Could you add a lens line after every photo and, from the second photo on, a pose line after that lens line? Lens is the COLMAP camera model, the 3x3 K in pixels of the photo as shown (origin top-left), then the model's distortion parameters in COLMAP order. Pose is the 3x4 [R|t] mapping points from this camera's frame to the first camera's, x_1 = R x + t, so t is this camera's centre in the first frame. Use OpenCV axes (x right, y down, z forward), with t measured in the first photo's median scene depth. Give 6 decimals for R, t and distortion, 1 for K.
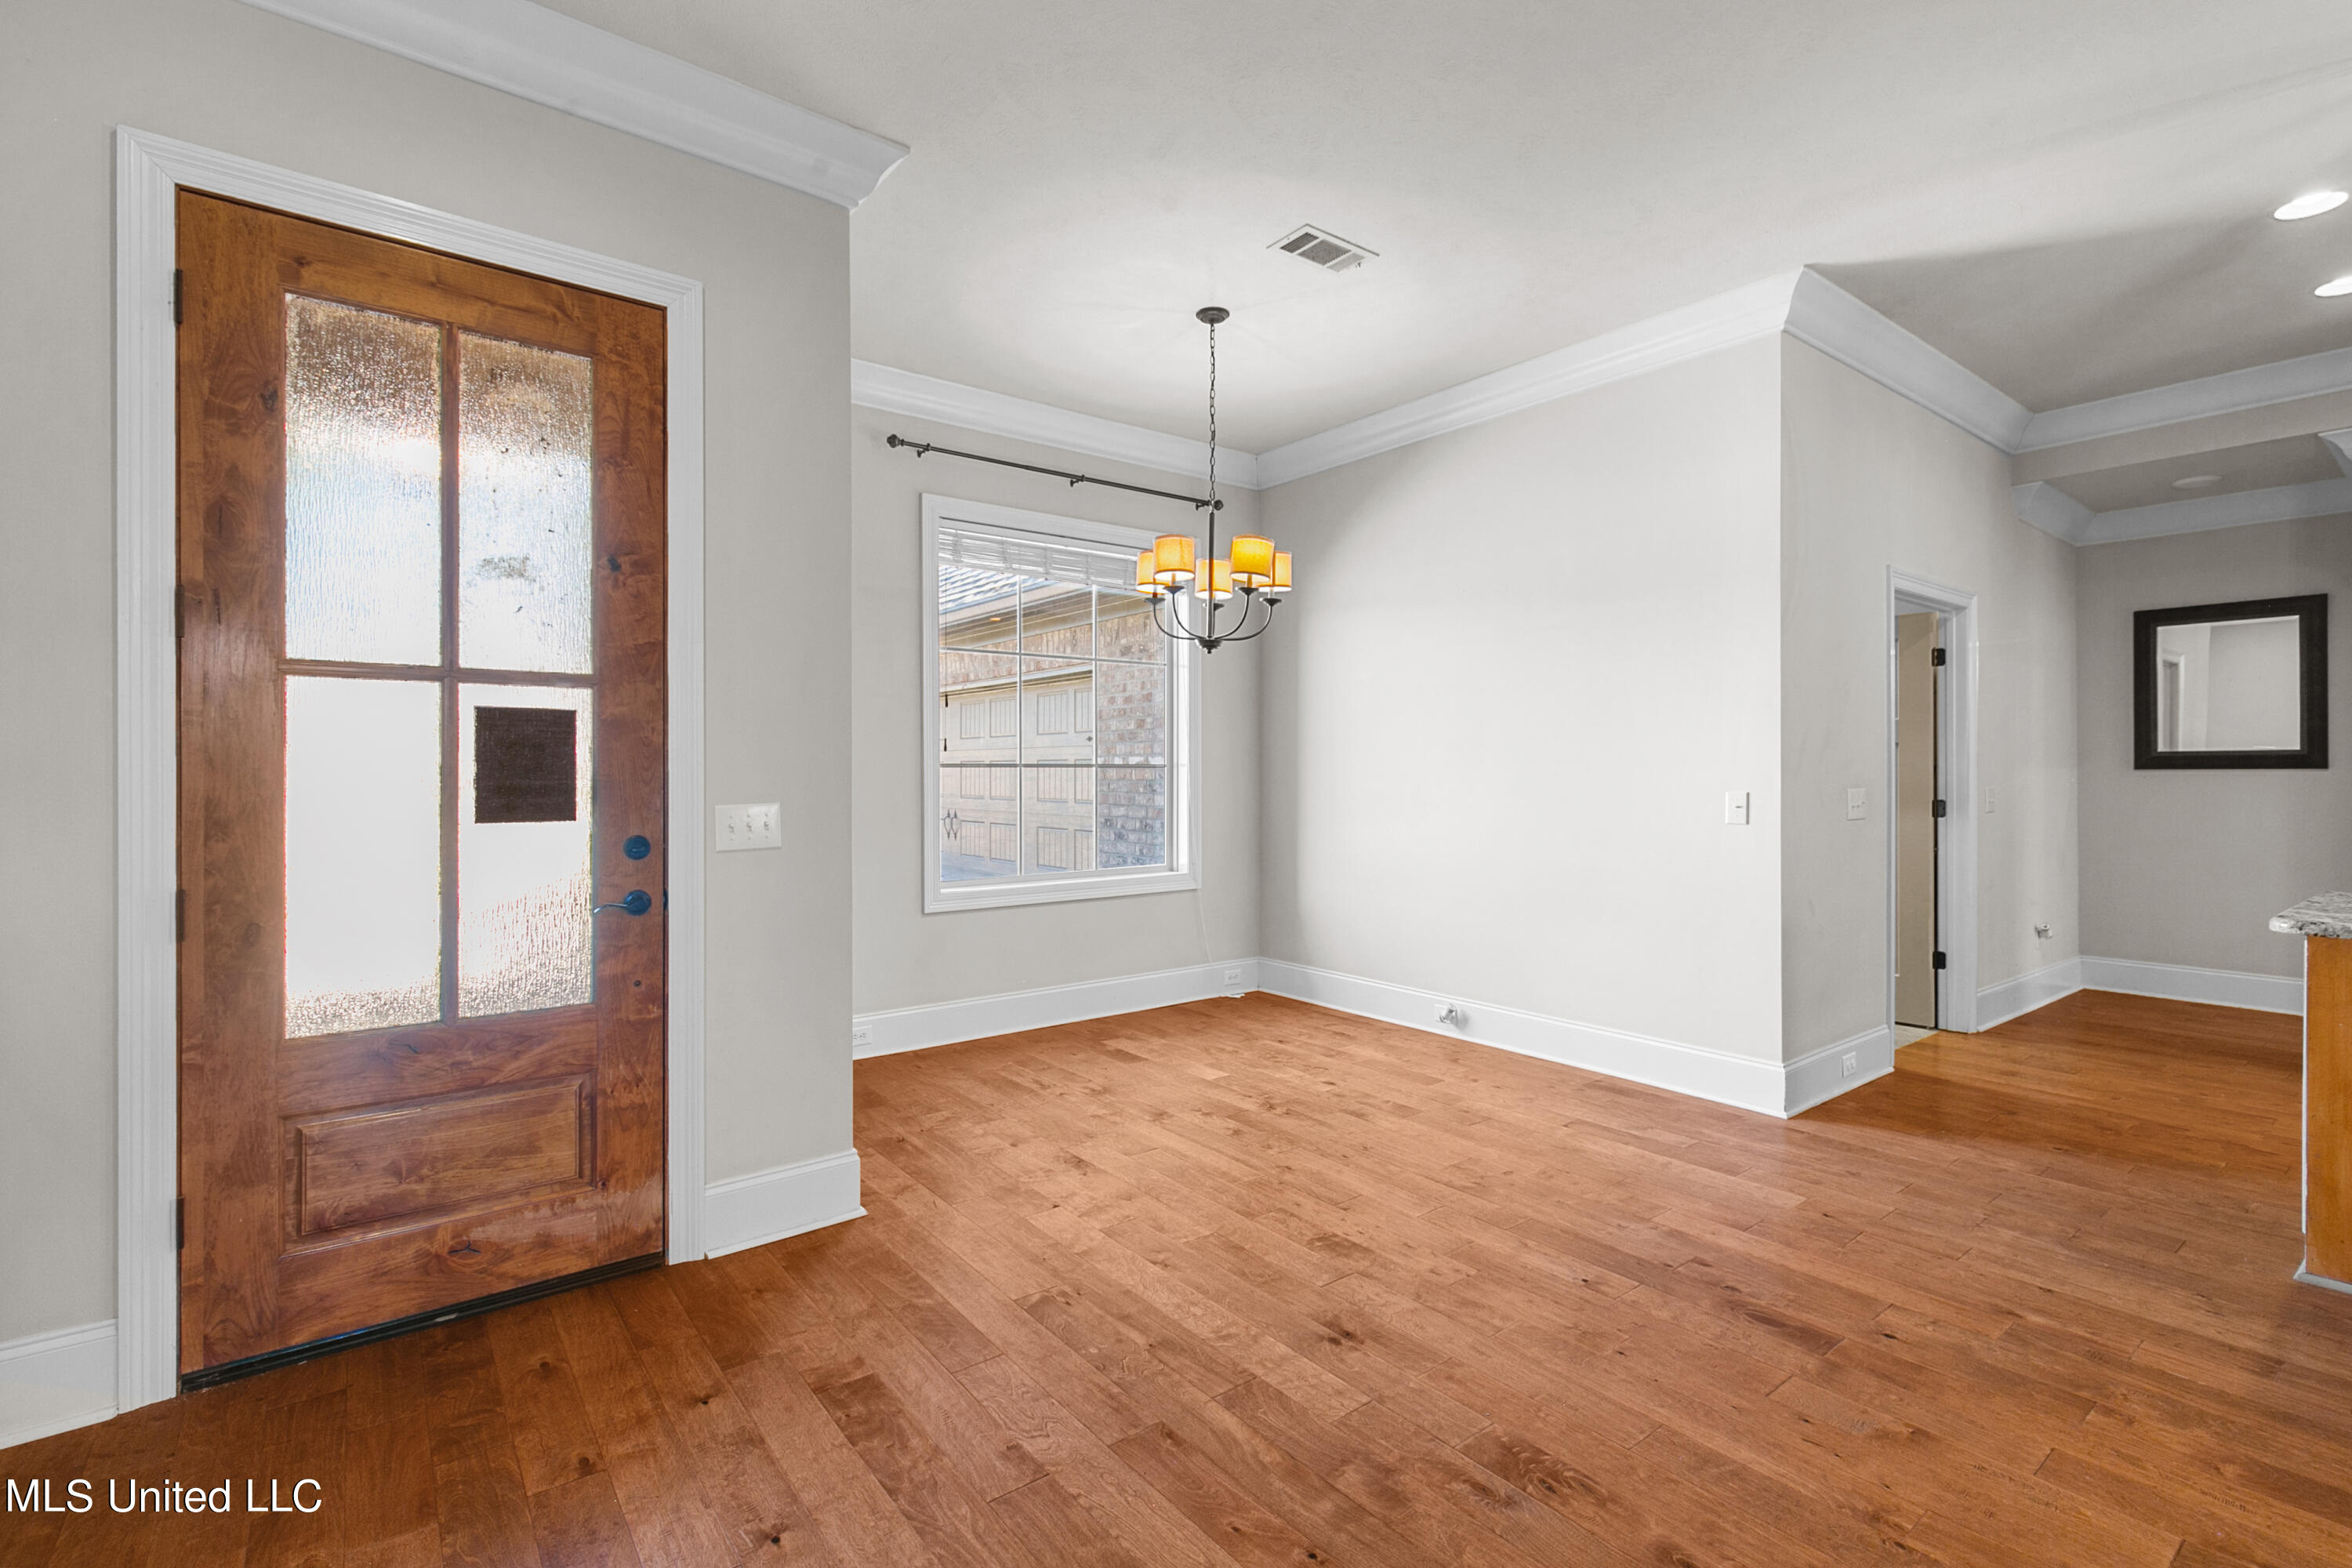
lens RADIAL K [[1066.9, 0, 1178.2], [0, 1066.9, 770.9], [0, 0, 1]] dist [0.007667, -0.000107]
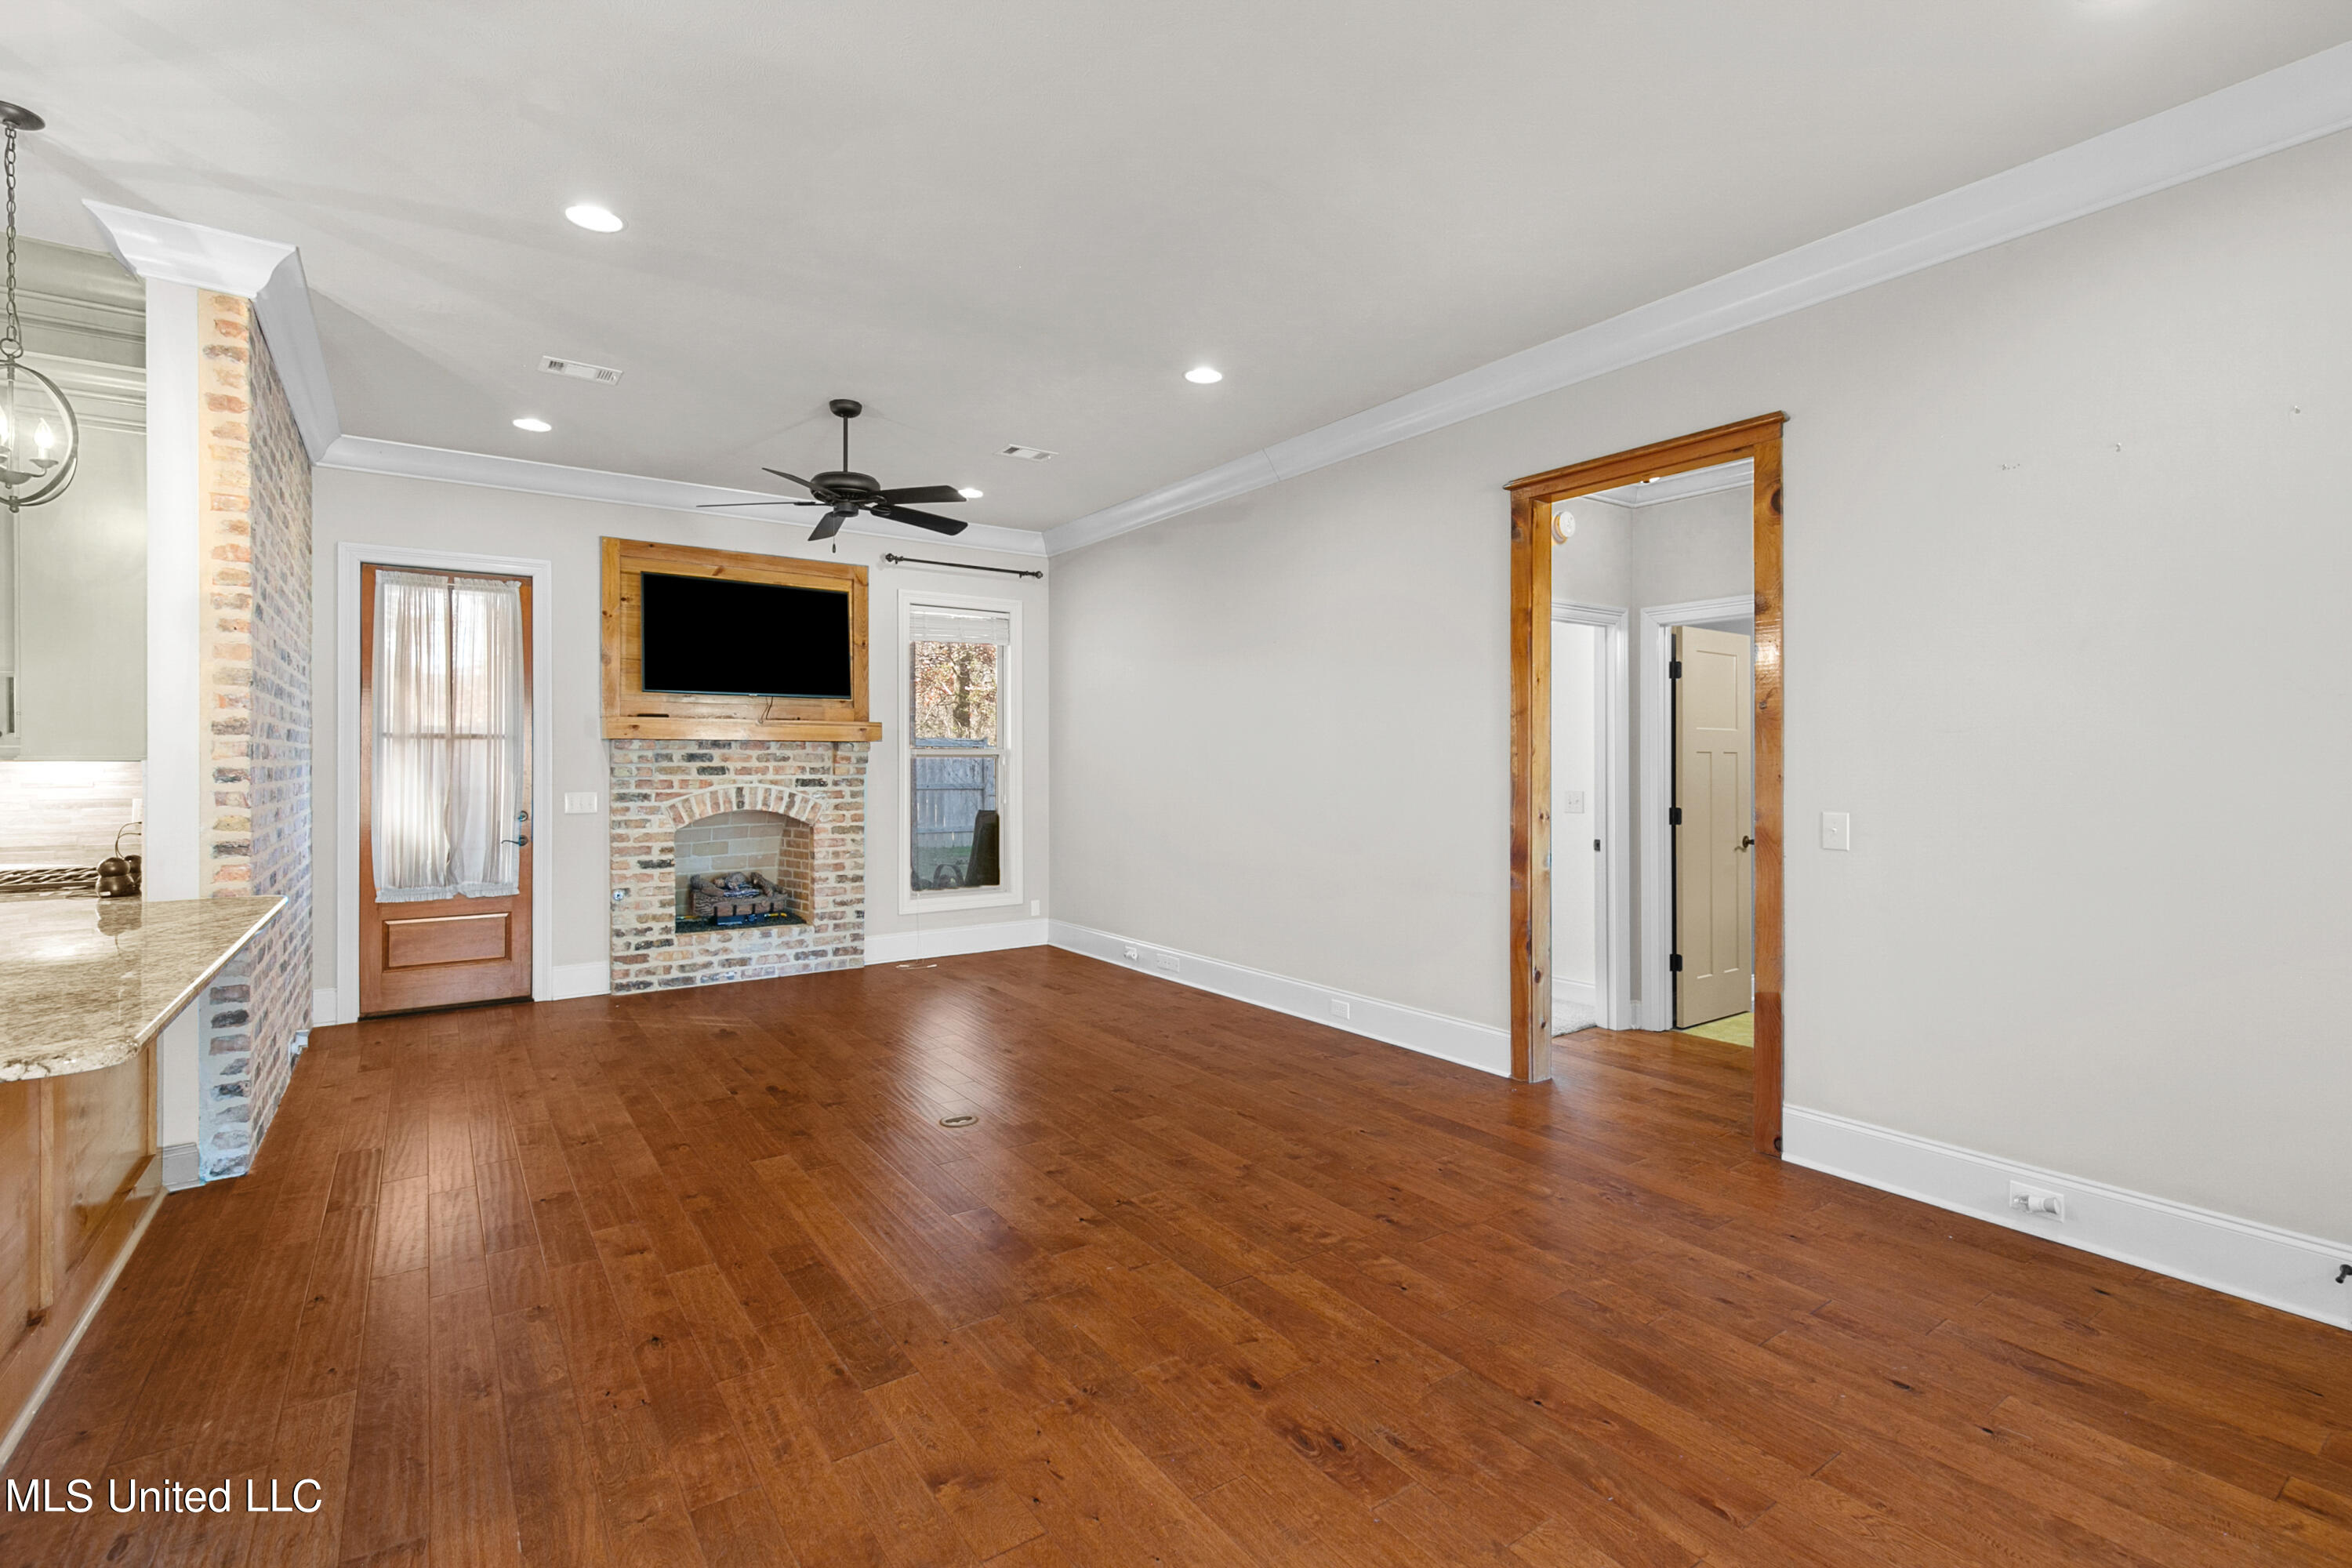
lens RADIAL K [[1066.9, 0, 1166.4], [0, 1066.9, 772.9], [0, 0, 1]] dist [0.007667, -0.000107]
pose [[-0.998722, 0.001527, 0.050525, 0.278428], [0.001951, 0.999963, 0.008345, -0.024755], [-0.050511, 0.008433, -0.998688, 1.265509]]
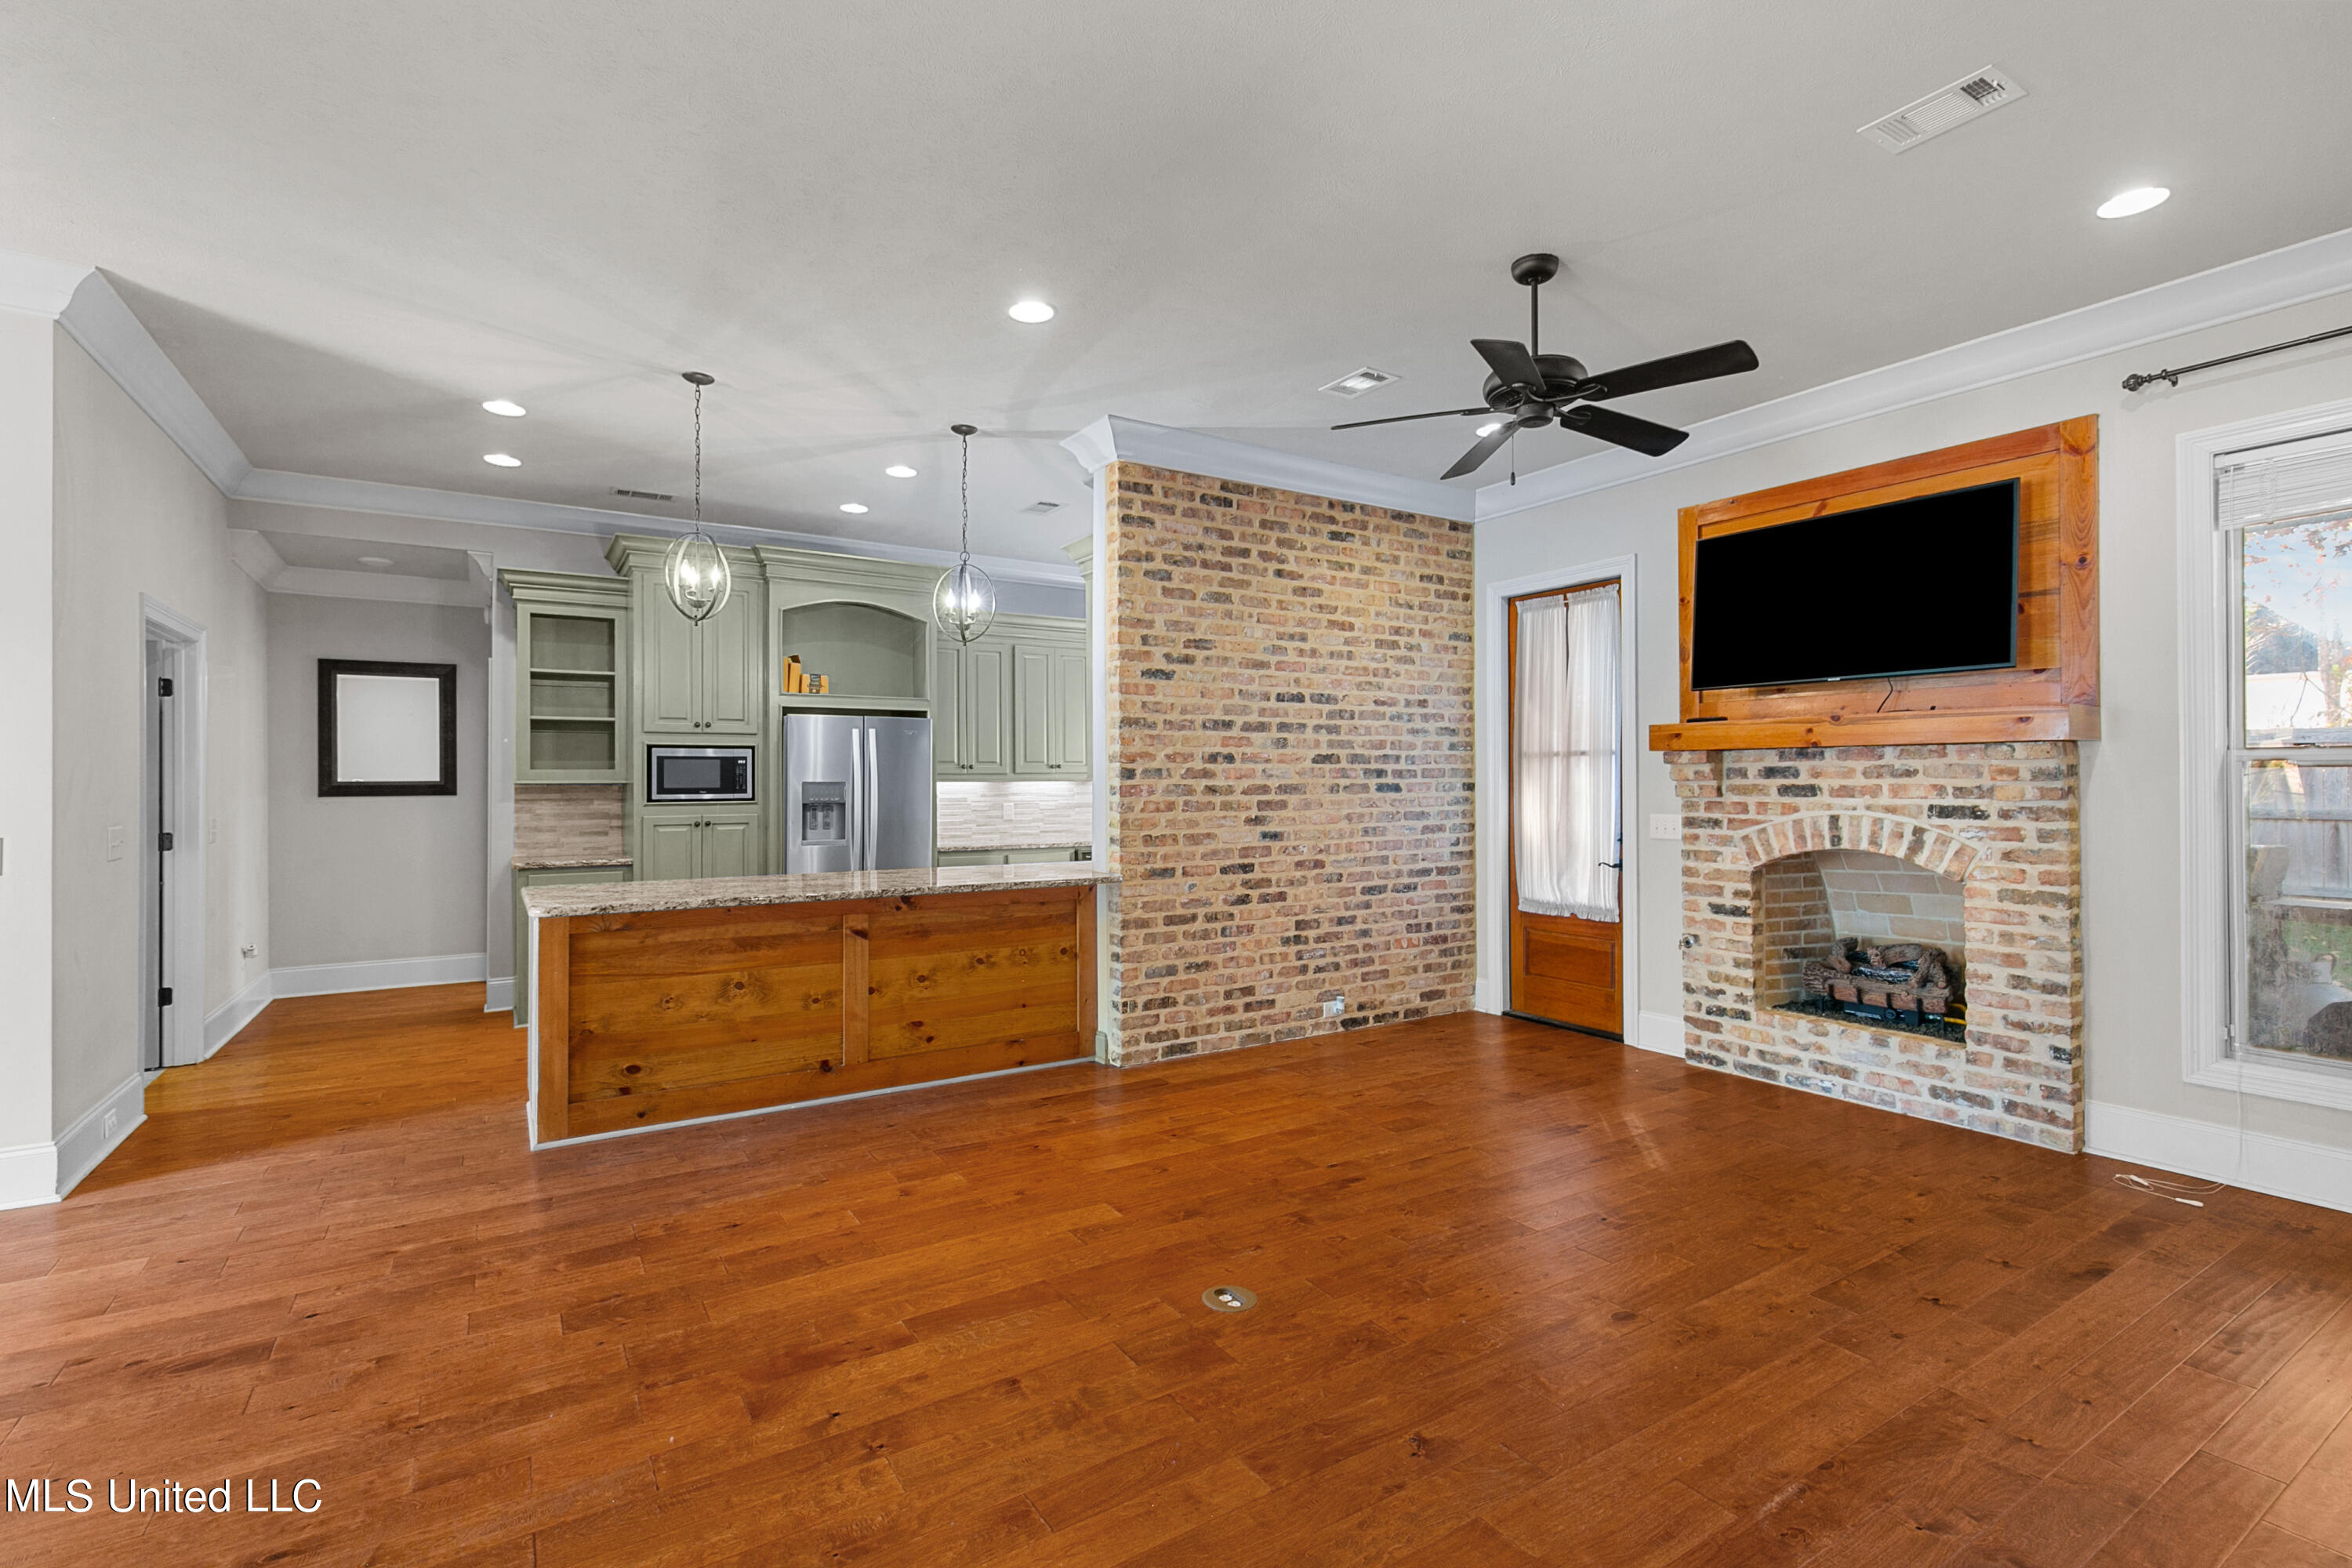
lens RADIAL K [[1066.9, 0, 1165.7], [0, 1066.9, 778.9], [0, 0, 1]] dist [0.007667, -0.000107]
pose [[0.096616, 0.002554, 0.995318, -0.290069], [0.002677, 0.999992, -0.002826, -0.027815], [-0.995318, 0.002938, 0.096609, -0.009953]]
